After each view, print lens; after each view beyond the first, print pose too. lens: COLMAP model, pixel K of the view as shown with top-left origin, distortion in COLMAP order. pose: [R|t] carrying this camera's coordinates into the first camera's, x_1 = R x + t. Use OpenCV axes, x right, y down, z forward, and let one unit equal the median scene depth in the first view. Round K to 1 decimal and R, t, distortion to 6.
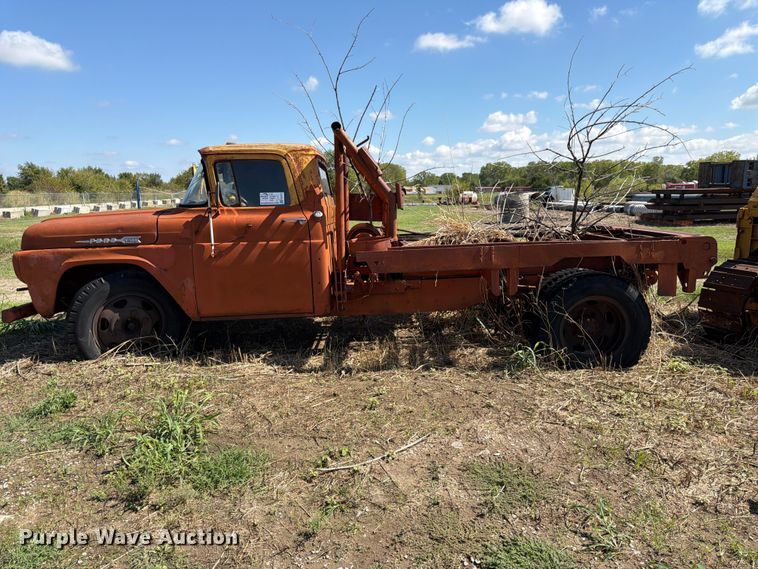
lens RADIAL K [[544.4, 0, 372.5], [0, 544.4, 285.1], [0, 0, 1]] dist [0.037573, -0.042276]
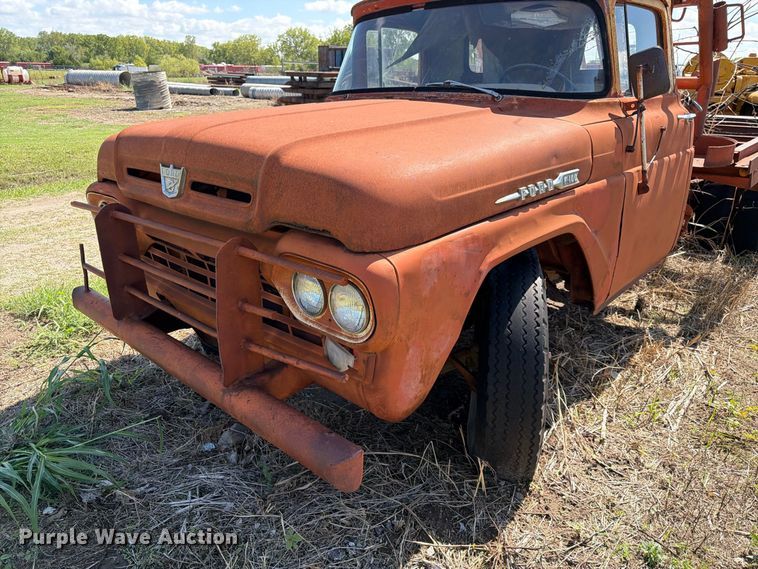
lens RADIAL K [[544.4, 0, 374.9], [0, 544.4, 283.7], [0, 0, 1]] dist [0.037573, -0.042276]
pose [[0.688783, -0.242647, 0.683154, -0.163973], [0.102026, 0.965390, 0.240027, -0.023148], [-0.717752, -0.095627, 0.689701, 0.152394]]
